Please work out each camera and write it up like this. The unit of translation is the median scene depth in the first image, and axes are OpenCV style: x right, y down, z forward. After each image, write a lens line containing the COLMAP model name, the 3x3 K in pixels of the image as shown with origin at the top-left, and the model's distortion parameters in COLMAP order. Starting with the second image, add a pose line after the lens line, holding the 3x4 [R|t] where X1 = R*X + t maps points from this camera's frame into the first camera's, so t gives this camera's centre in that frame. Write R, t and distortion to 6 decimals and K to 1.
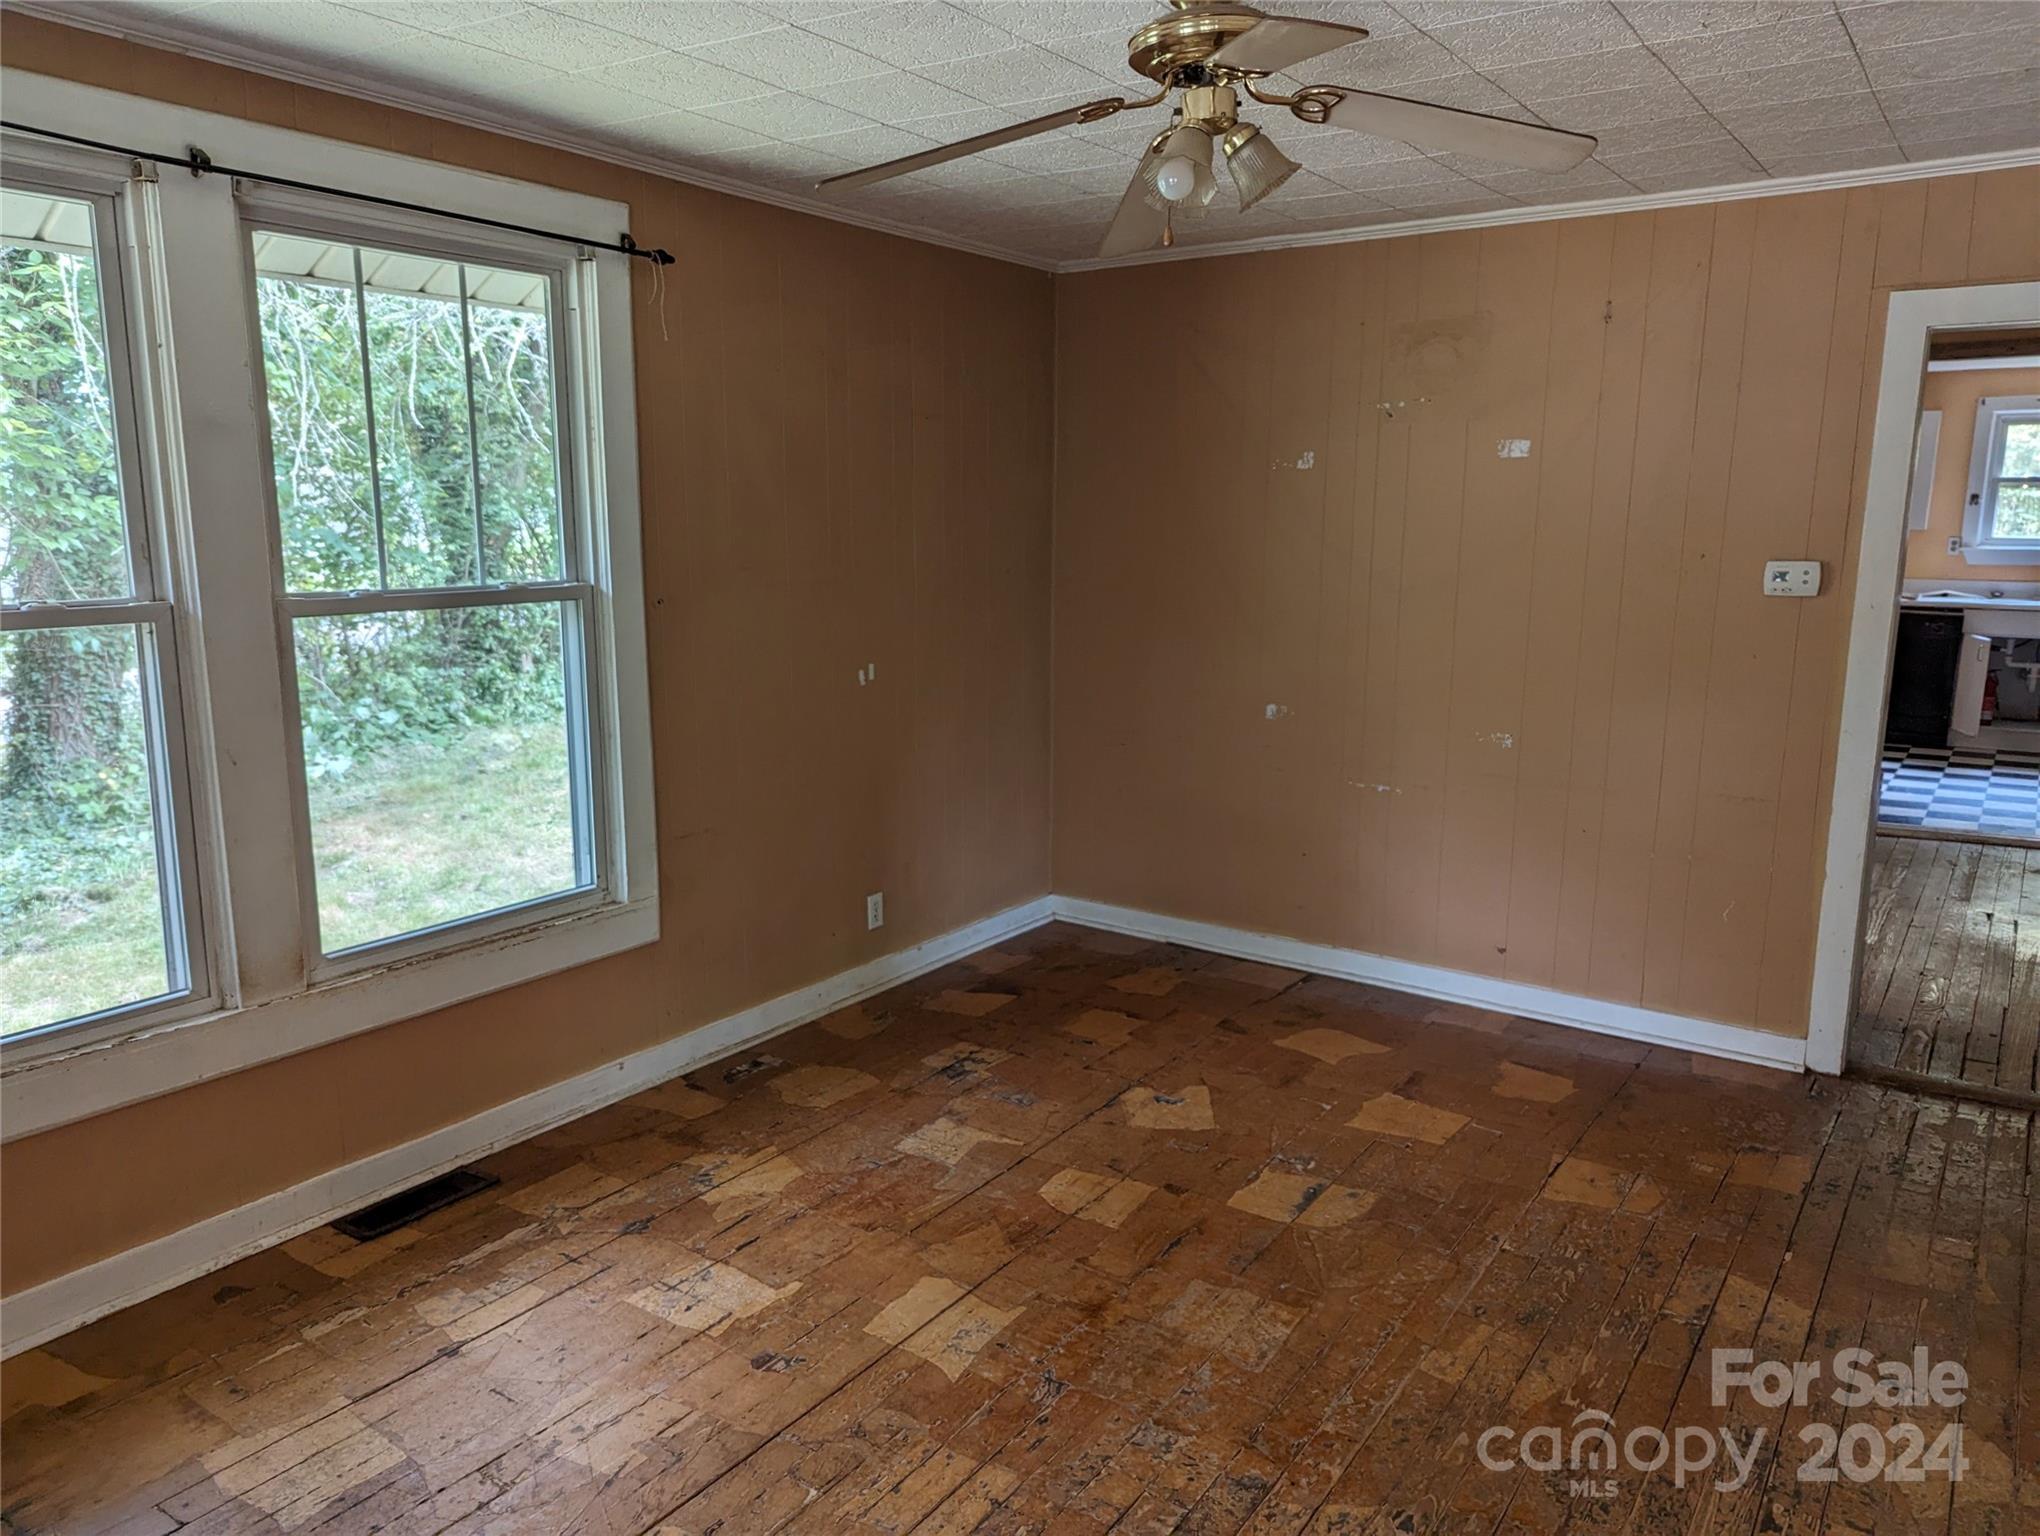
lens RADIAL K [[1428.8, 0, 1010.2], [0, 1428.8, 765.0], [0, 0, 1]] dist [0.054250, -0.051611]
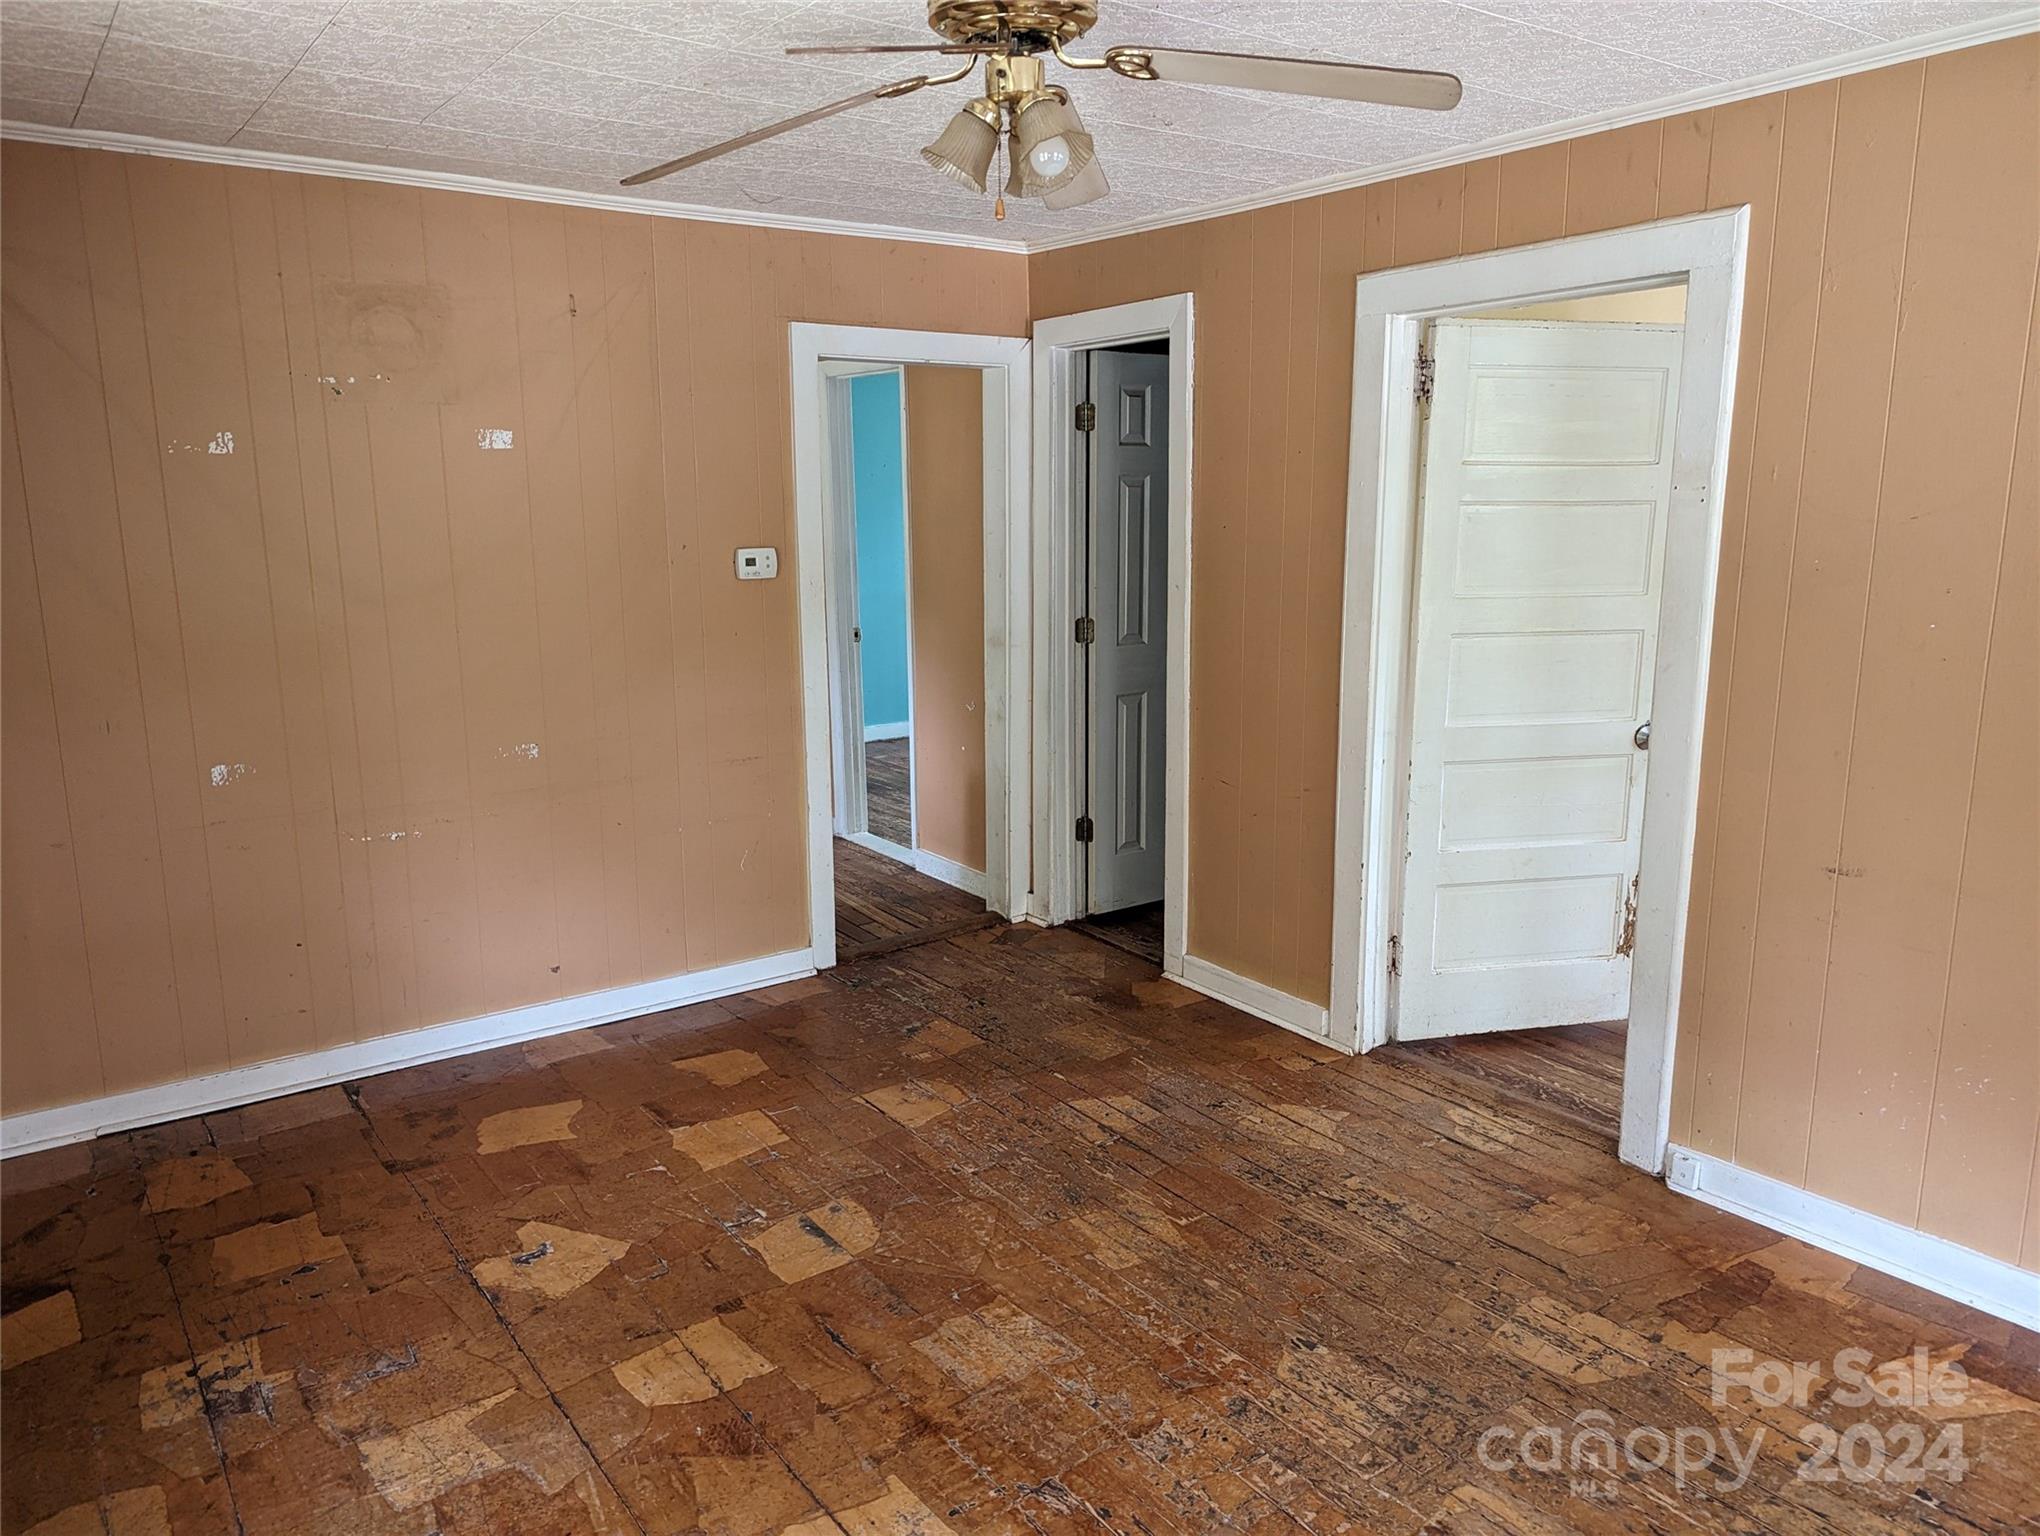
lens RADIAL K [[1428.8, 0, 1003.9], [0, 1428.8, 761.5], [0, 0, 1]] dist [0.054250, -0.051611]
pose [[0.320710, -0.180220, 0.929874, -0.491035], [0.175584, 0.976028, 0.128607, -0.087635], [-0.930761, 0.122025, 0.344666, 0.443817]]
